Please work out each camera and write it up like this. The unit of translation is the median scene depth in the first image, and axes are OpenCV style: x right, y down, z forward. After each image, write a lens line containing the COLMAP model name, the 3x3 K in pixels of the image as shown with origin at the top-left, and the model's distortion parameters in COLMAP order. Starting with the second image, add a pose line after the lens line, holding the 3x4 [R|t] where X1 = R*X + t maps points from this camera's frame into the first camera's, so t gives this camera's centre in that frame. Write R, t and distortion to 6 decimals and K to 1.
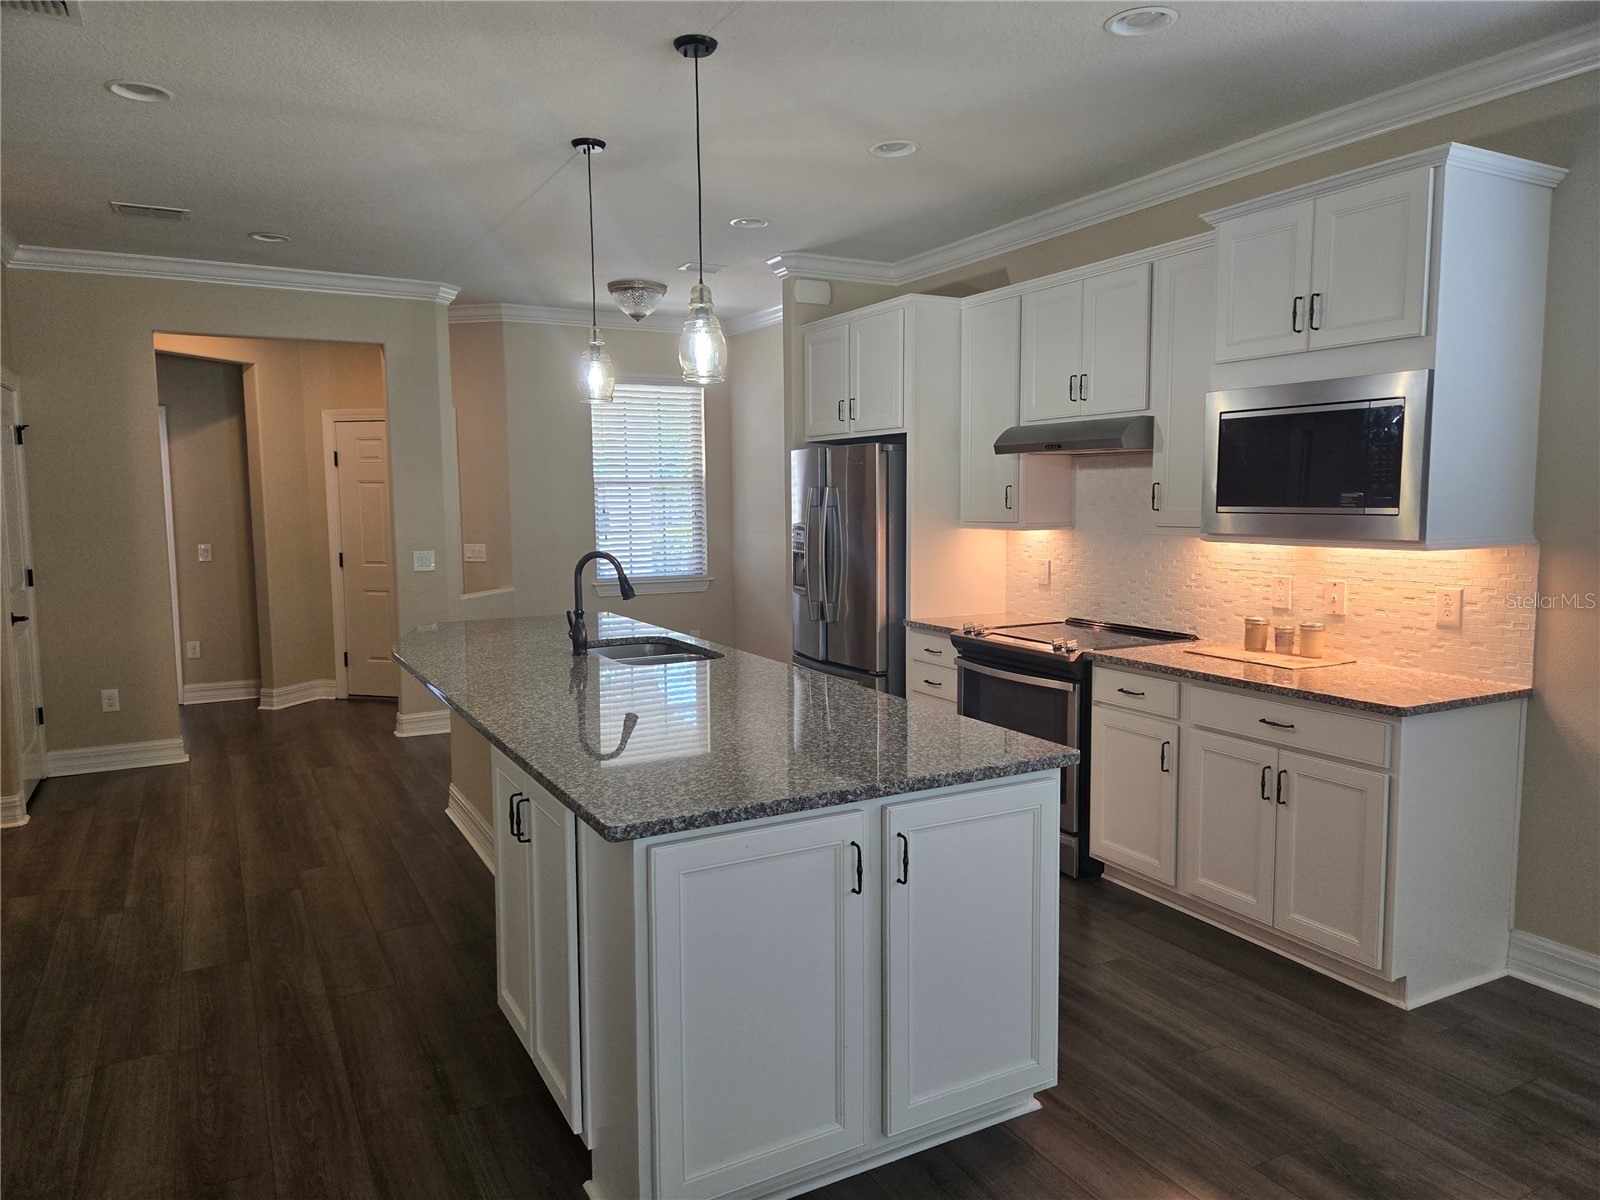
lens RADIAL K [[1079.5, 0, 801.9], [0, 1079.5, 603.6], [0, 0, 1]] dist [0.060915, -0.014755]
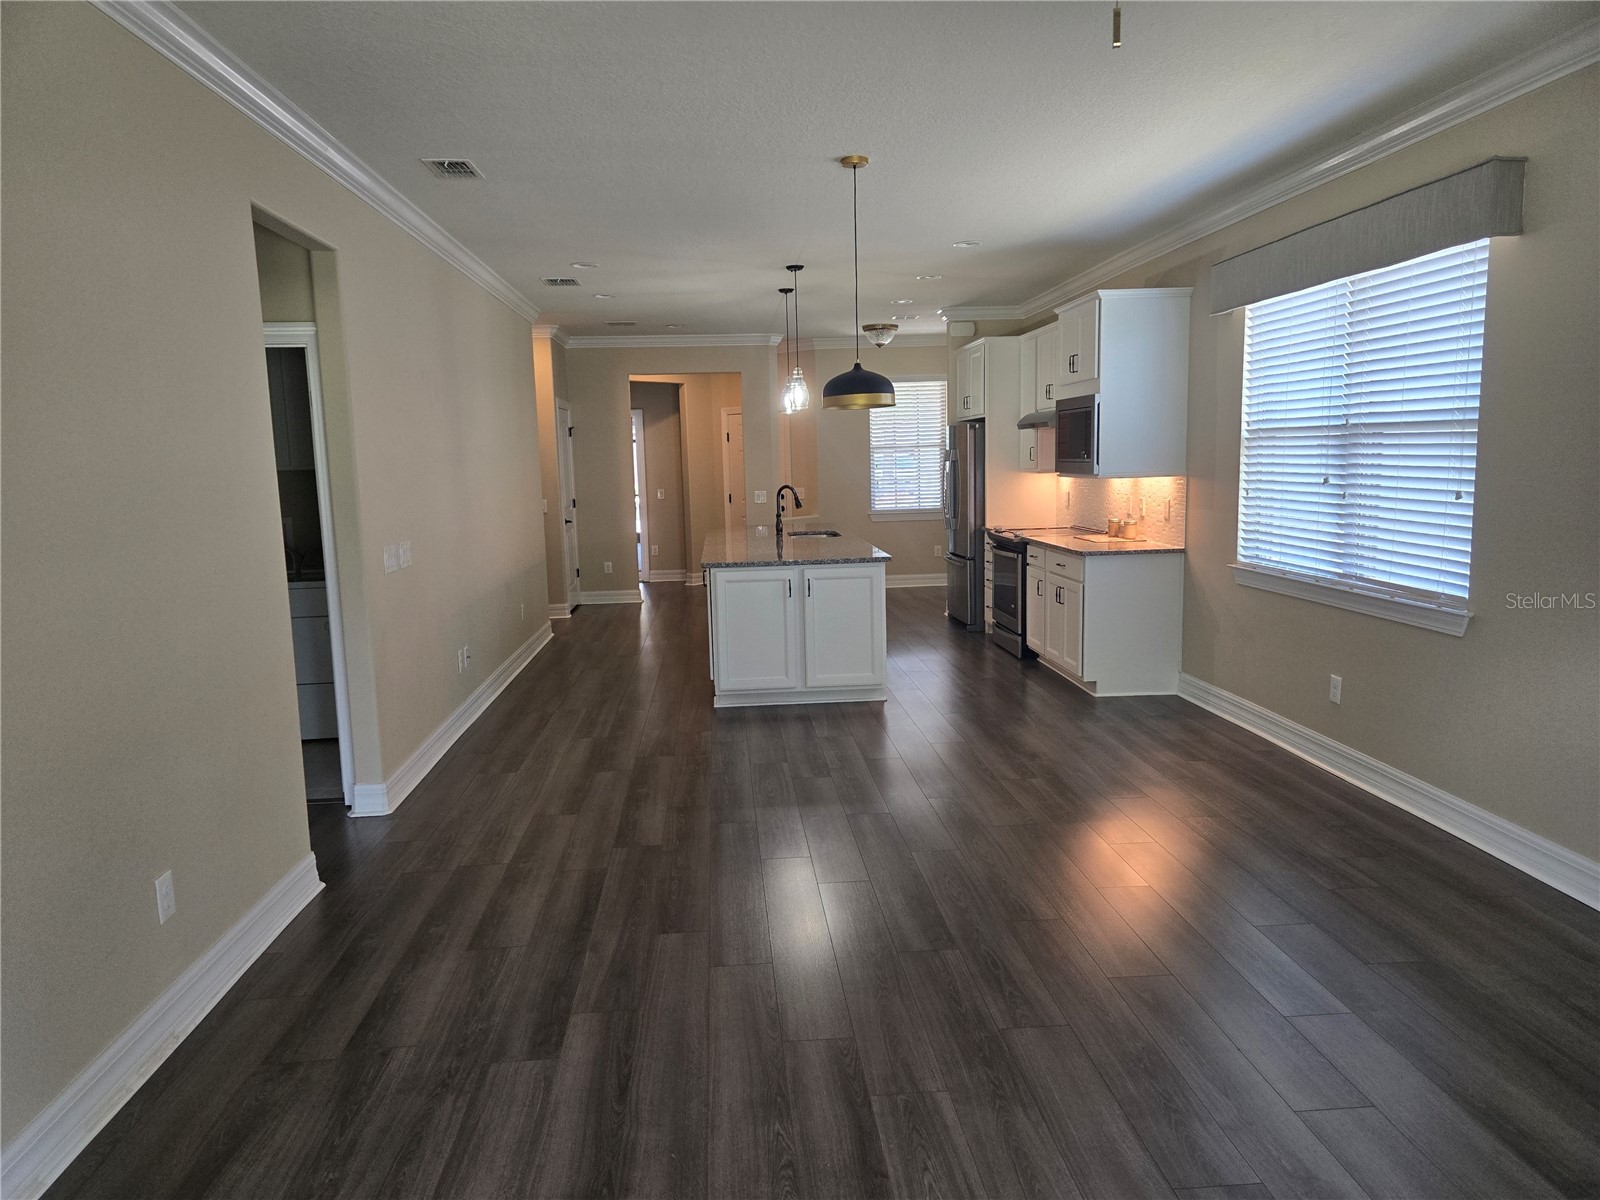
lens RADIAL K [[1079.5, 0, 796.4], [0, 1079.5, 599.9], [0, 0, 1]] dist [0.060915, -0.014755]
pose [[0.909535, 0.037594, -0.413924, 0.545891], [-0.022424, 0.998889, 0.041447, 0.067465], [0.415023, -0.028416, 0.909367, -0.696859]]
